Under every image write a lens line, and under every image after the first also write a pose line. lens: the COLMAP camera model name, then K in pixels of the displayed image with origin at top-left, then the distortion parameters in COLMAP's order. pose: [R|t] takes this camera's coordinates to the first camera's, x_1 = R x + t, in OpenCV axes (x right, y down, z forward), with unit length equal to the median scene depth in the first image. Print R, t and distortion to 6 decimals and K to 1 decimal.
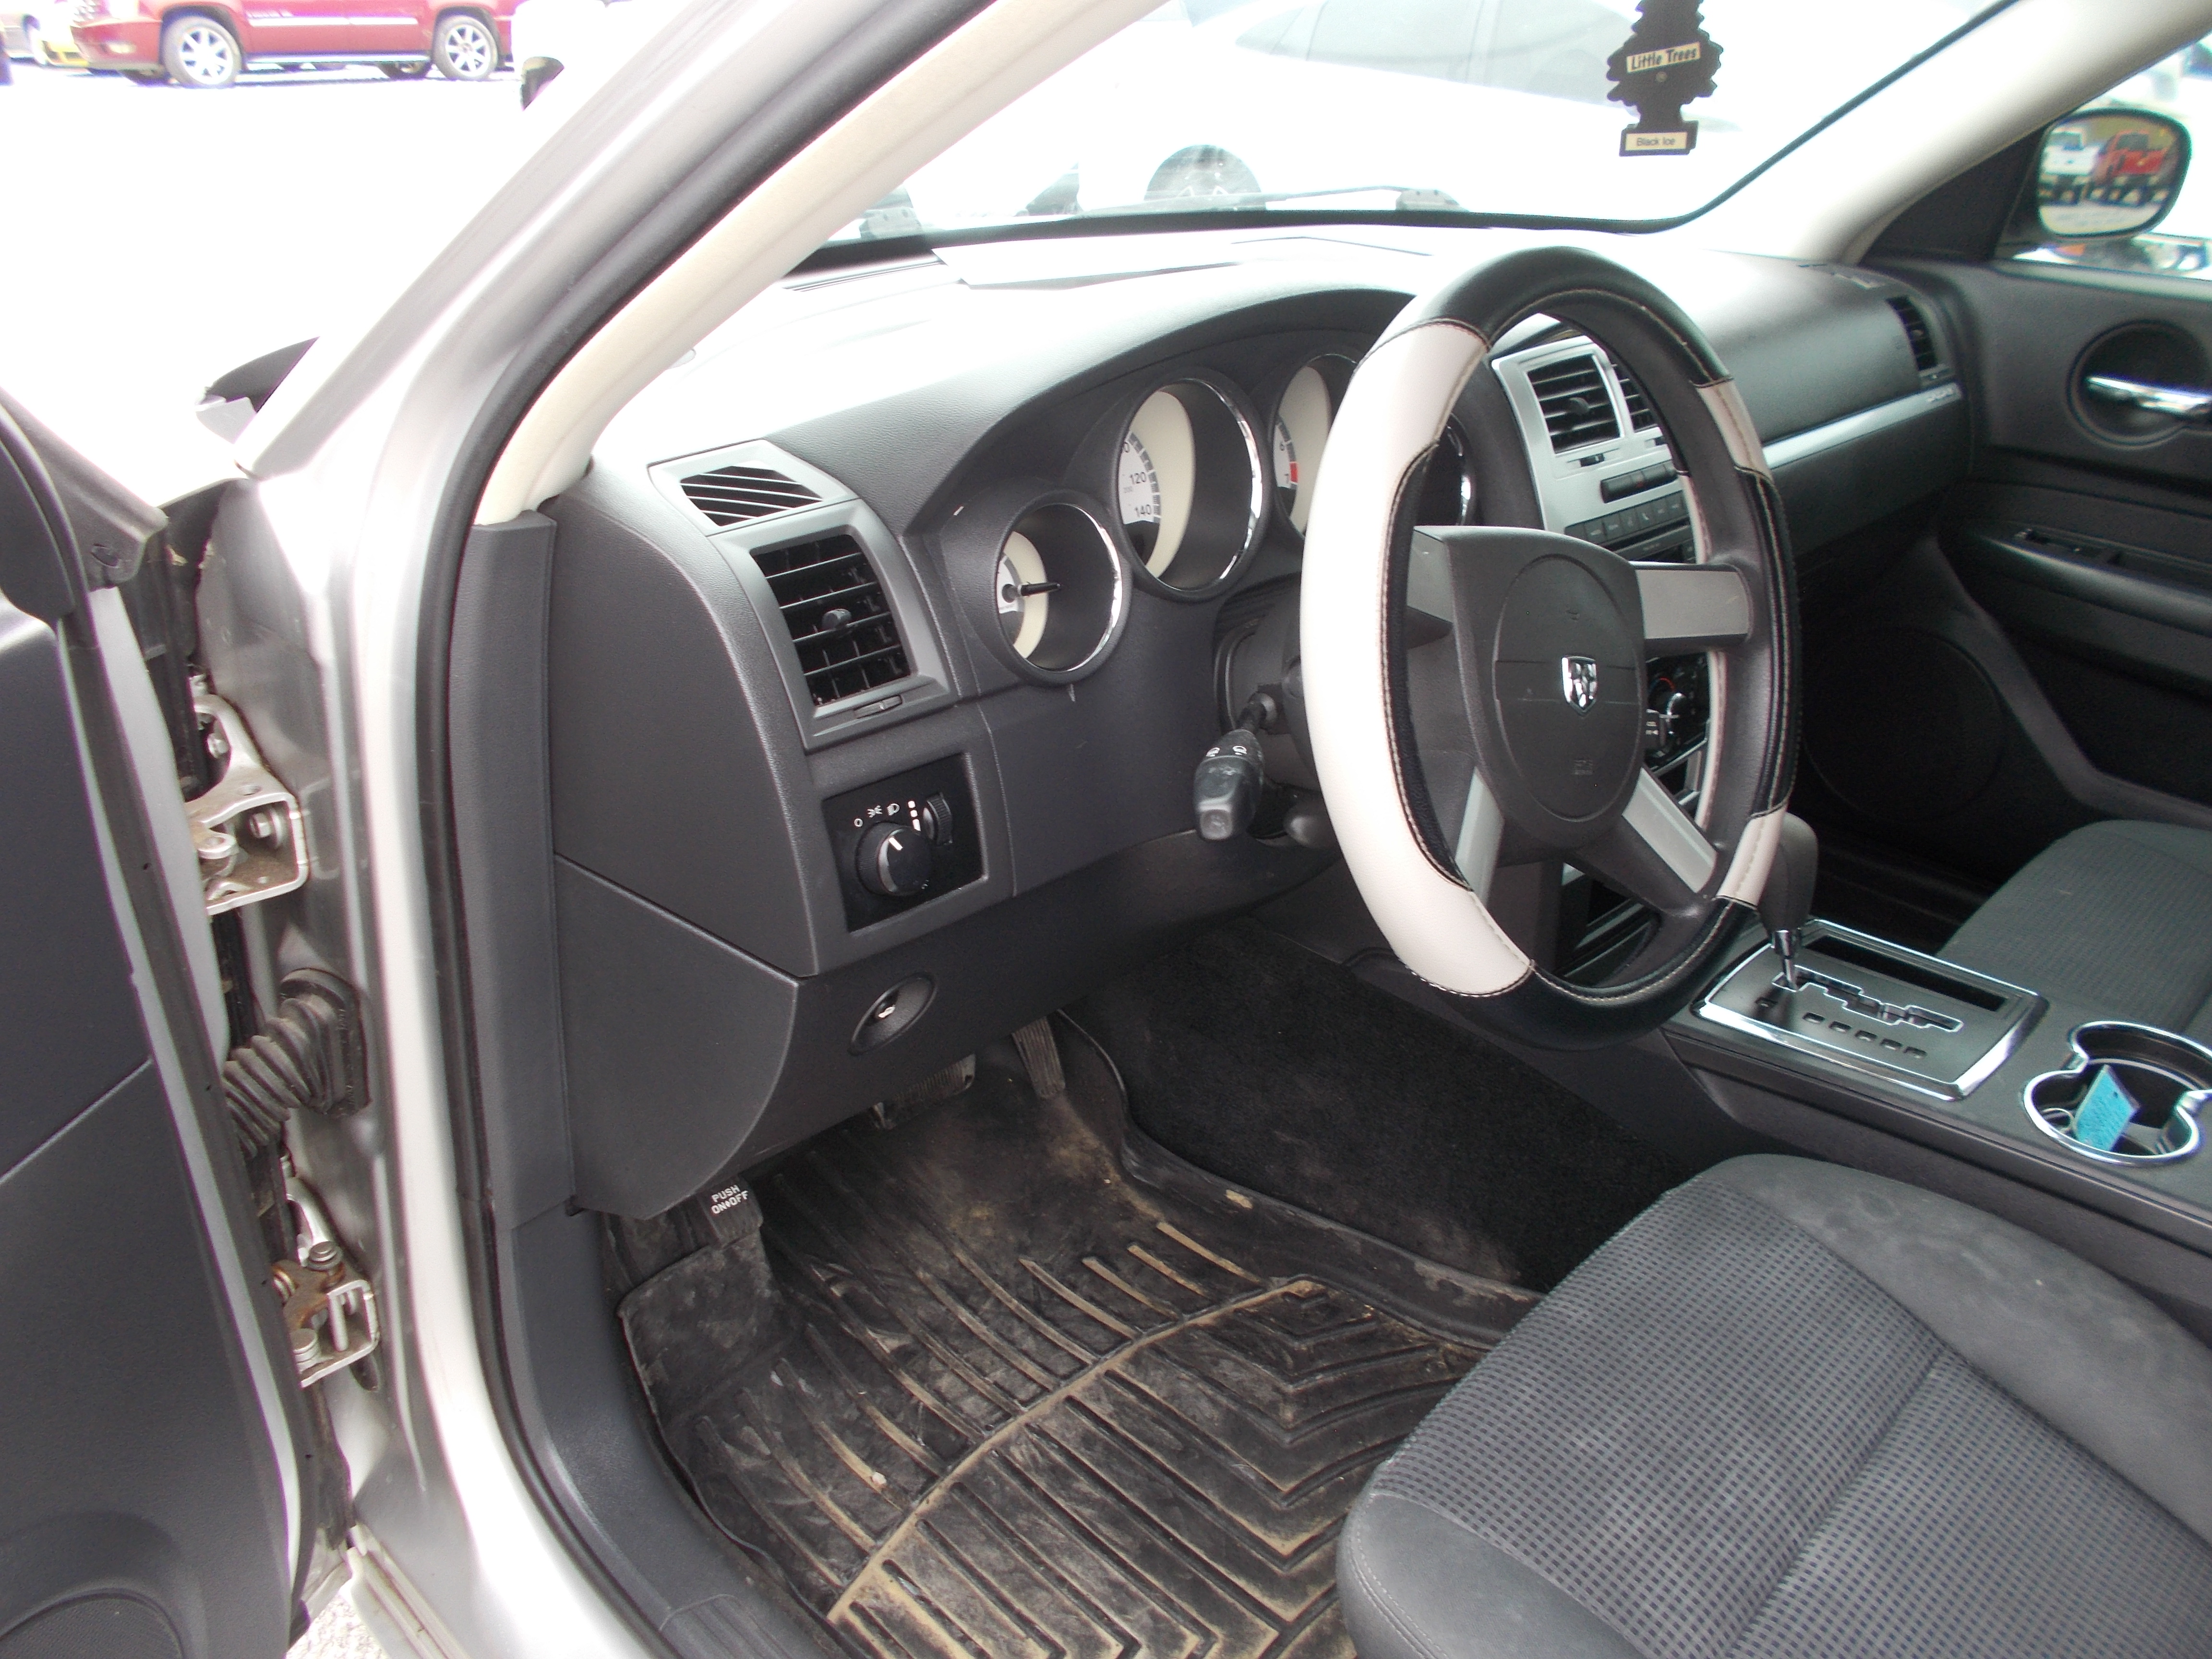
lens RADIAL K [[1697.5, 0, 1099.6], [0, 1697.5, 831.8], [0, 0, 1]] dist [0.024362, -0.032150]
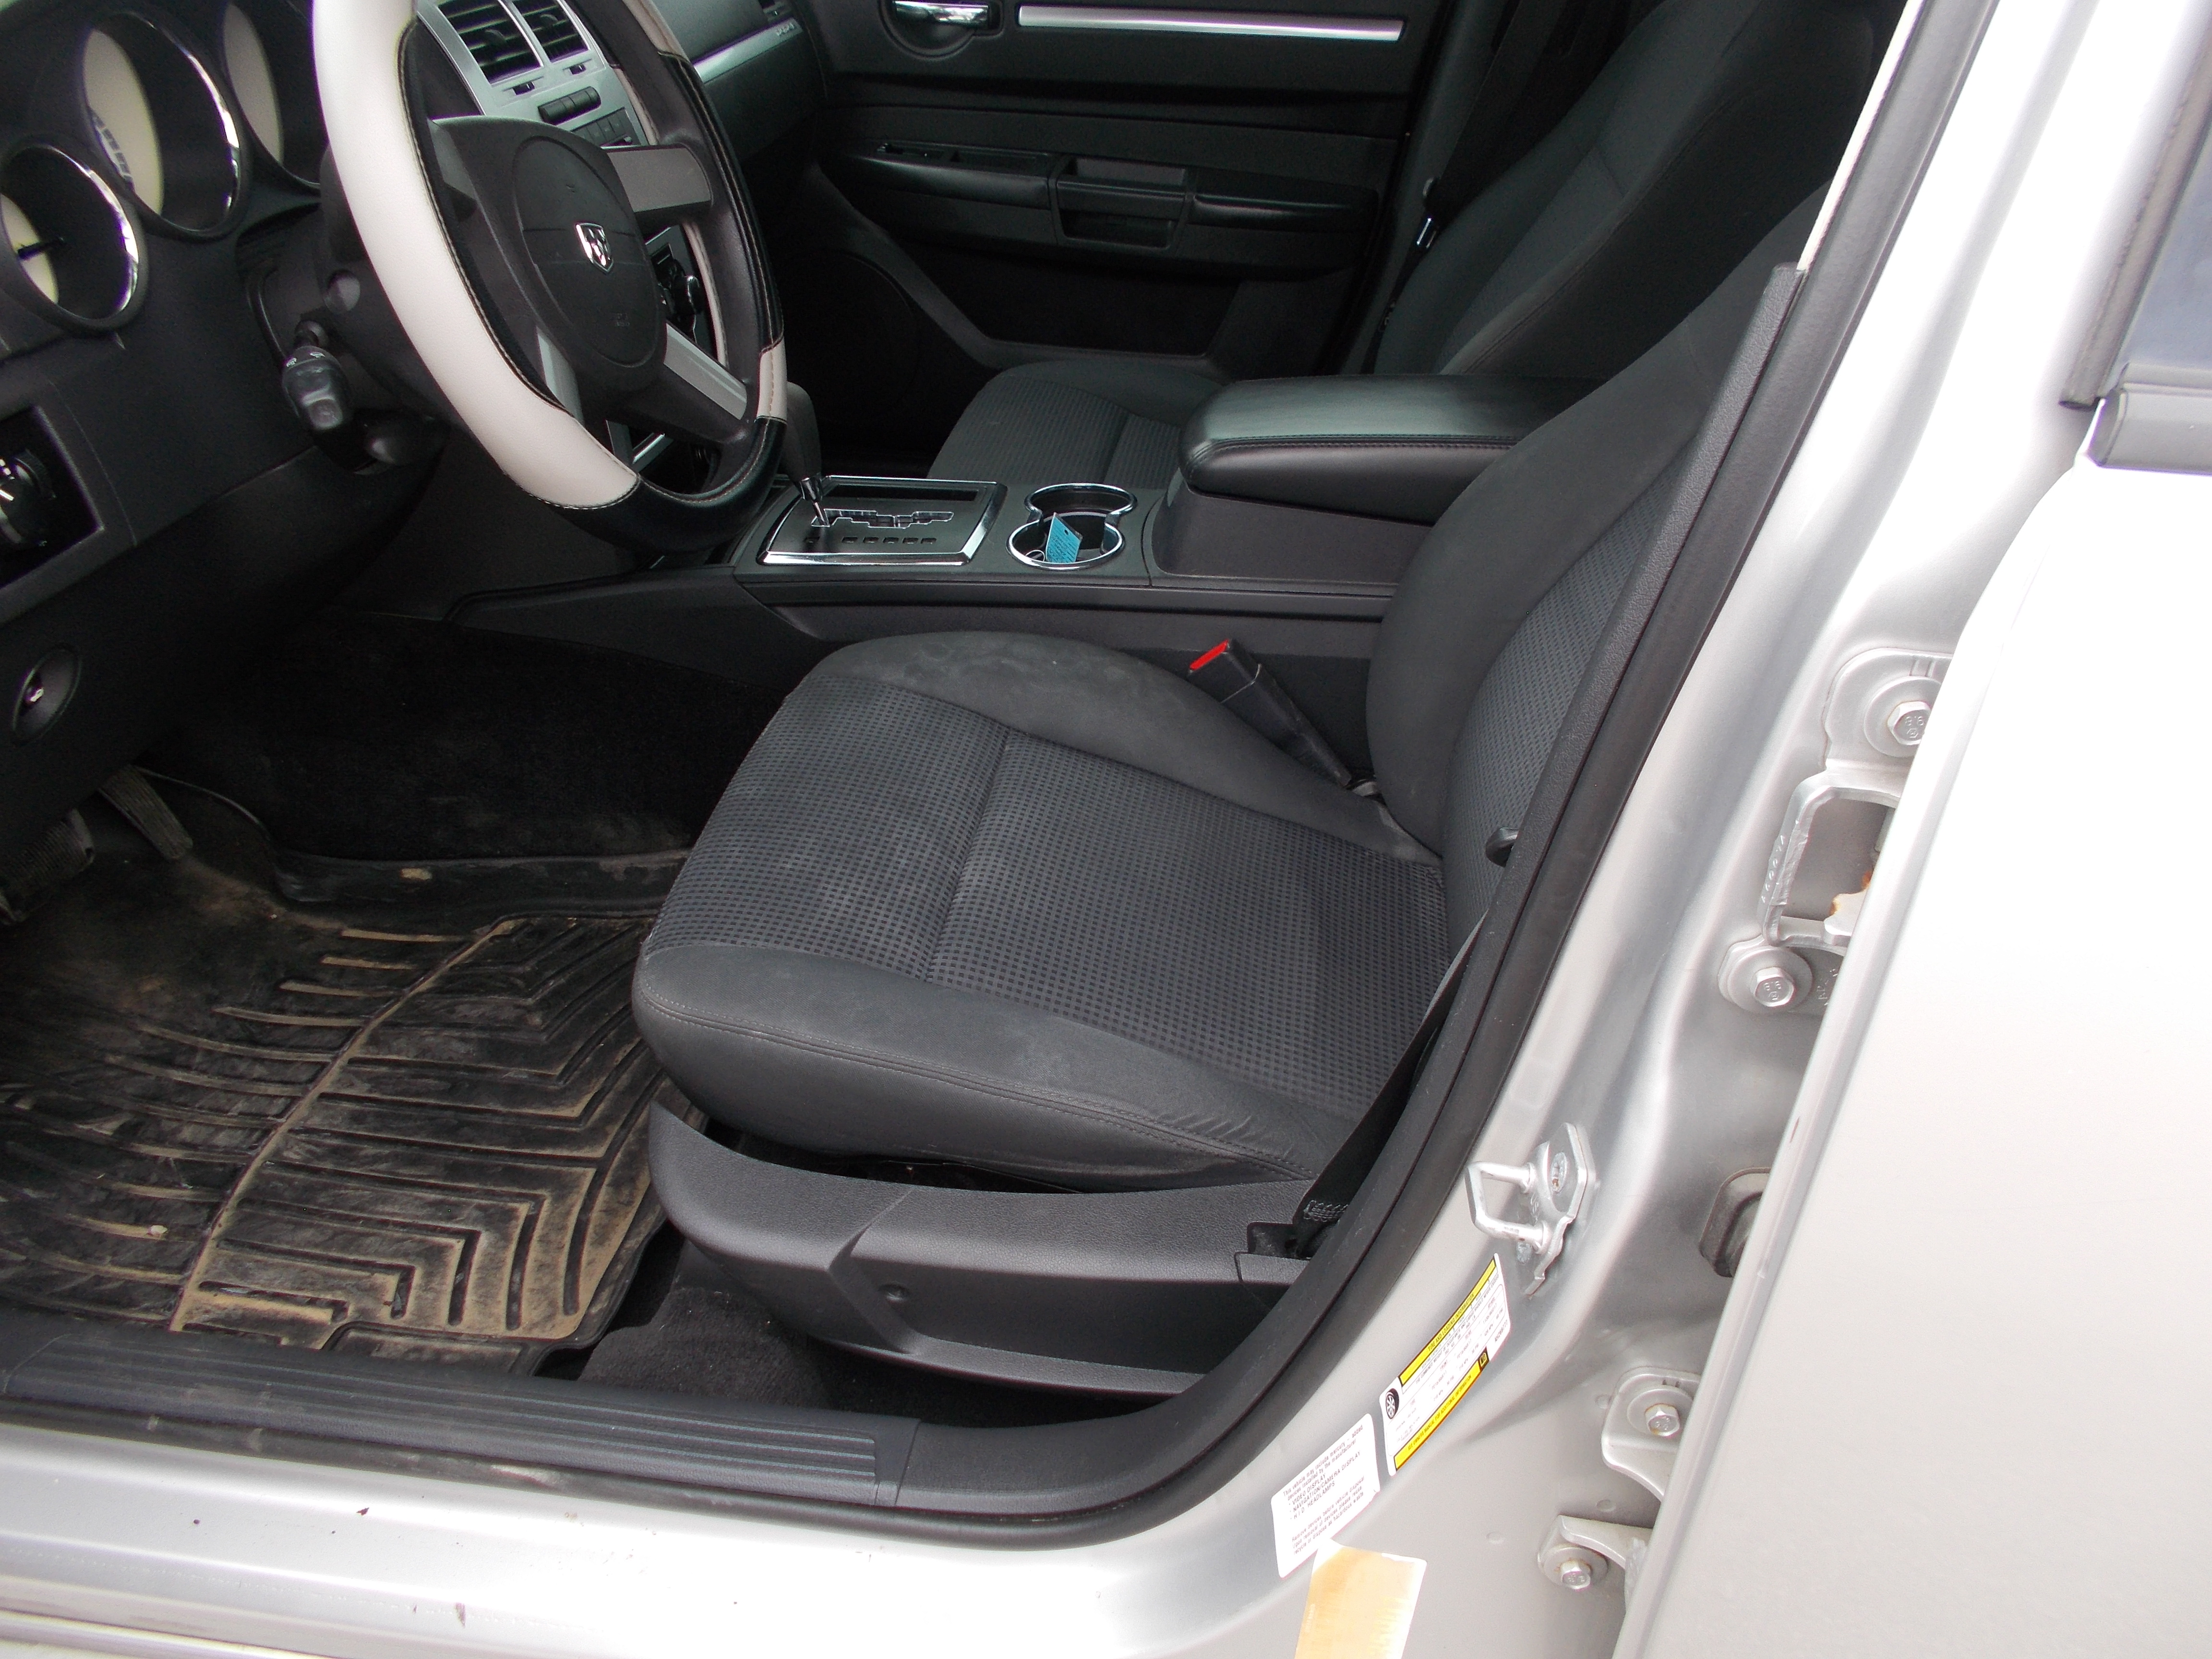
lens RADIAL K [[1697.5, 0, 1099.6], [0, 1697.5, 831.8], [0, 0, 1]] dist [0.024362, -0.032150]
pose [[0.805800, -0.325878, 0.494459, -0.105193], [0.258773, 0.944801, 0.200968, 0.104070], [-0.532656, -0.033987, 0.845649, -0.132098]]
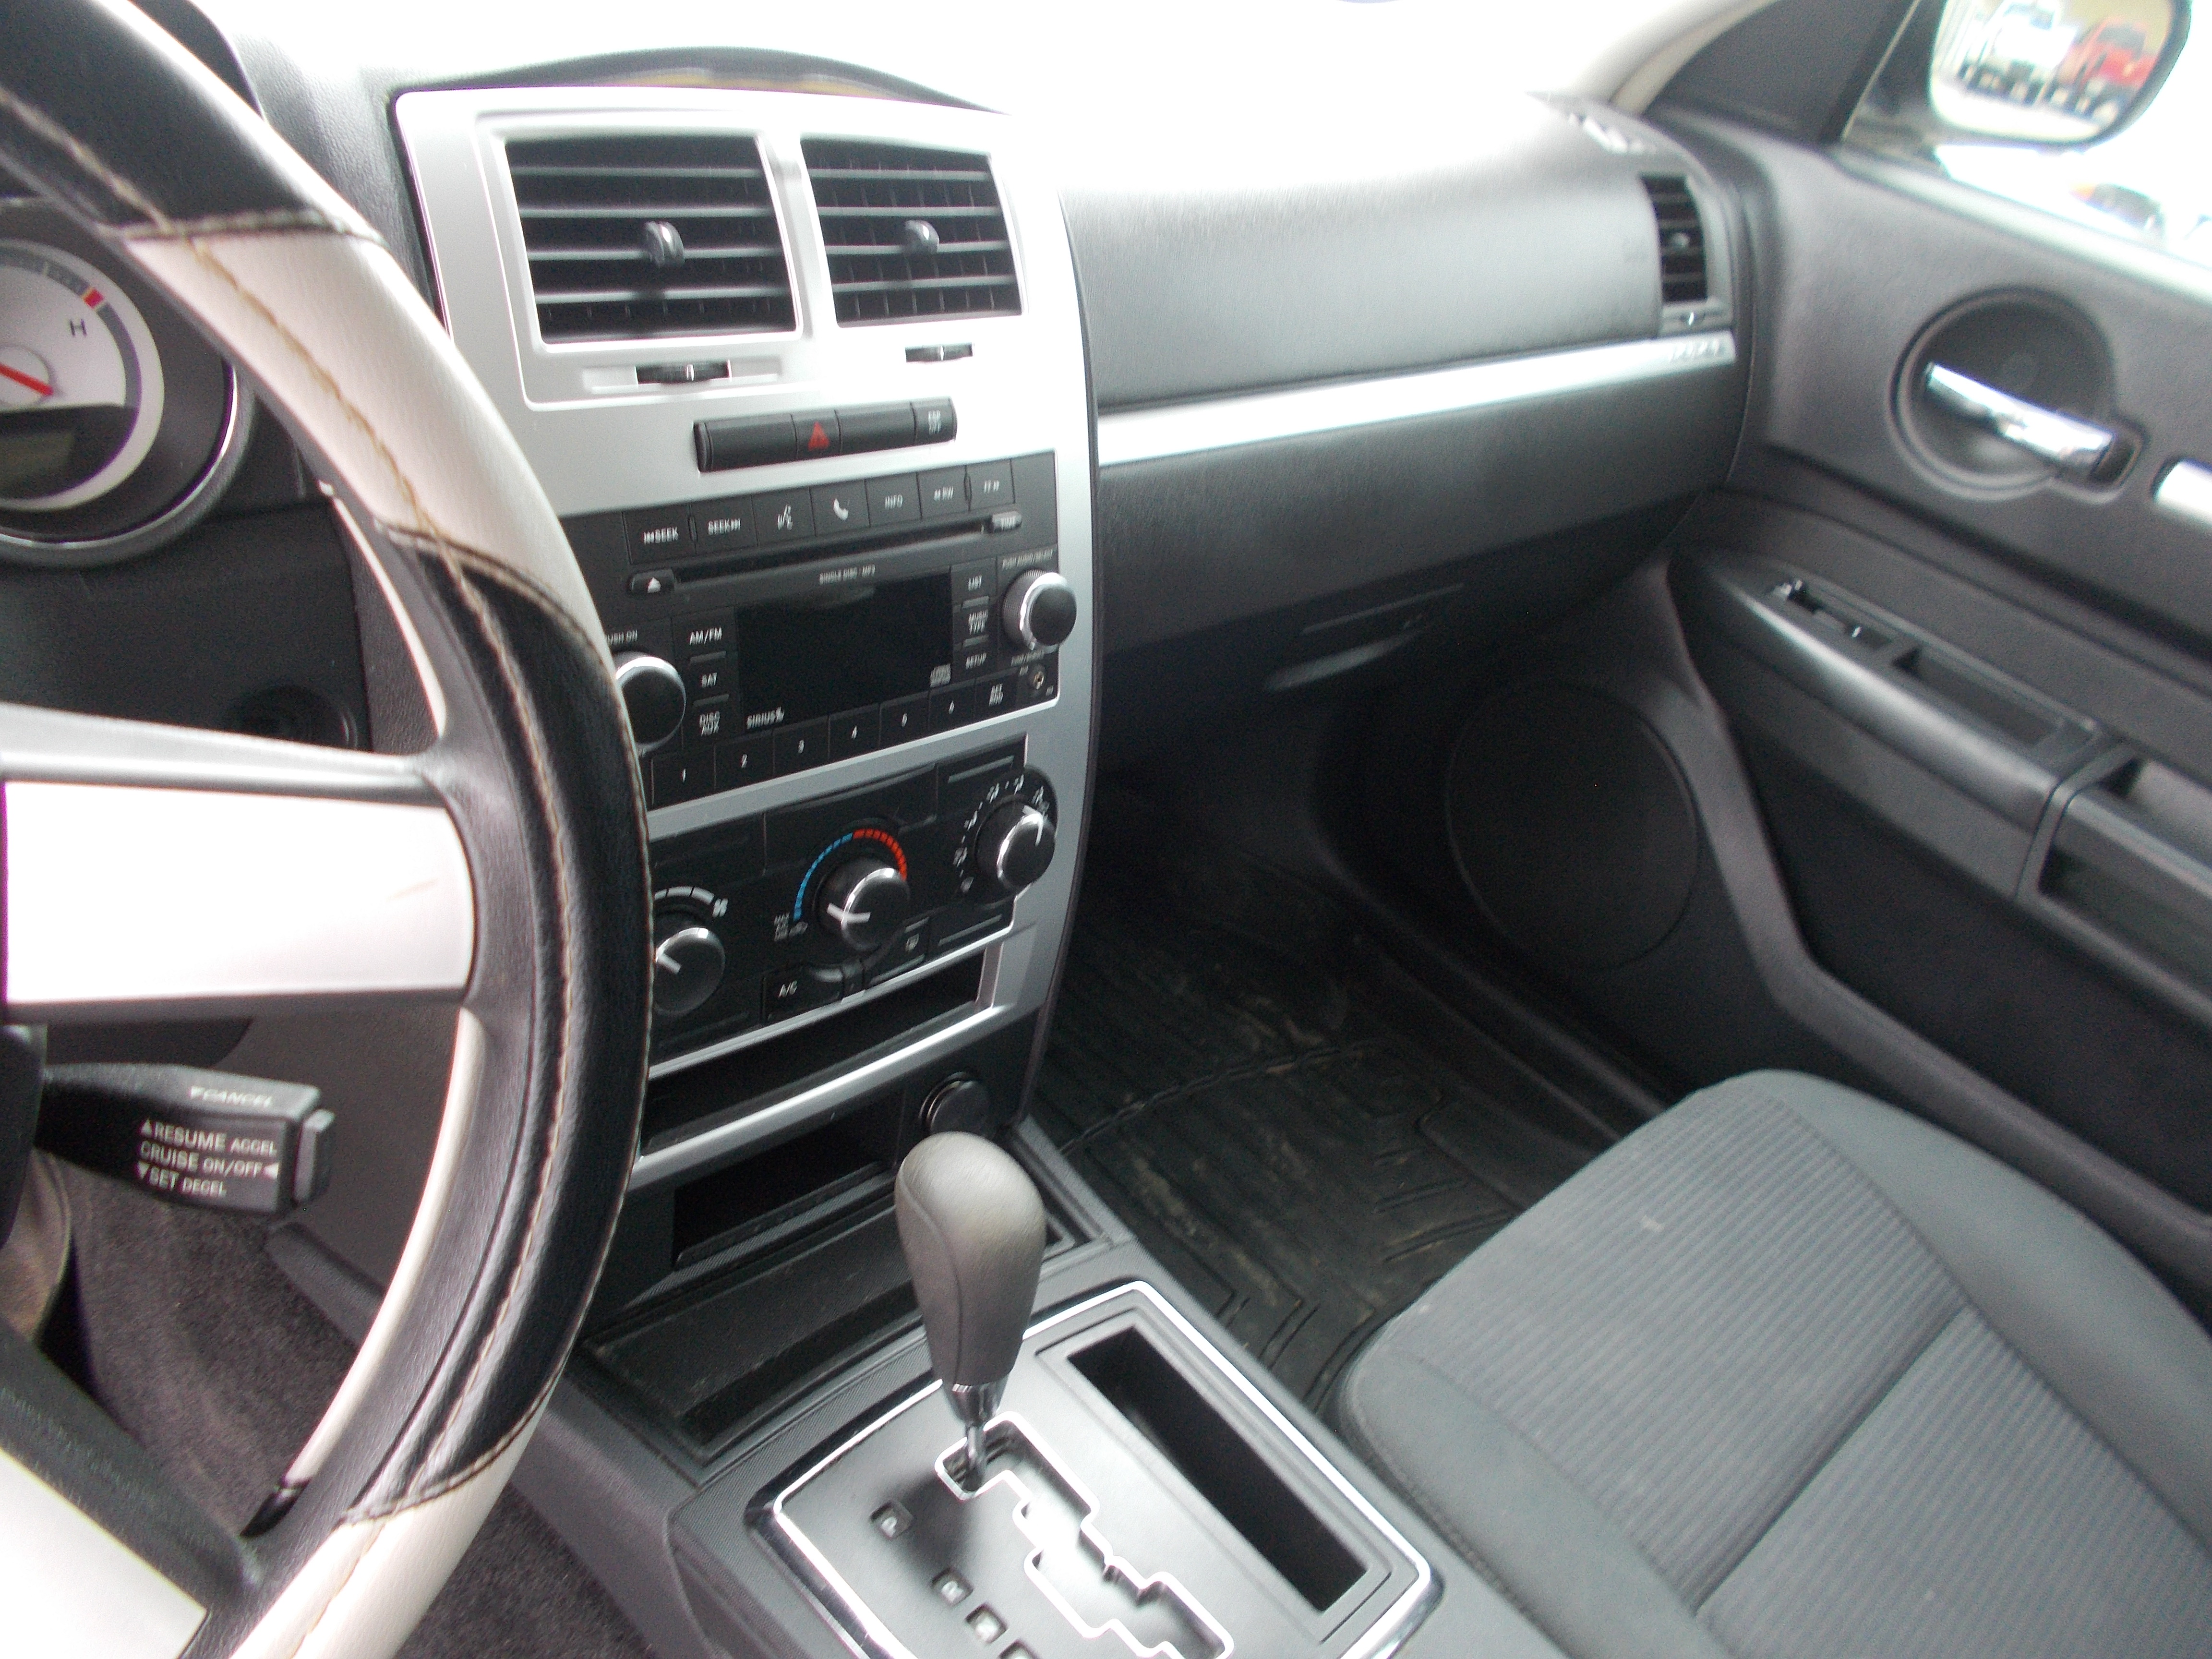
lens RADIAL K [[1636.2, 0, 1142.9], [0, 1636.2, 819.5], [0, 0, 1]] dist [0.002204, -0.025578]
pose [[0.983701, 0.170474, 0.057192, 0.390502], [-0.176436, 0.976451, 0.124155, -0.171990], [-0.034680, -0.132222, 0.990613, 0.531840]]
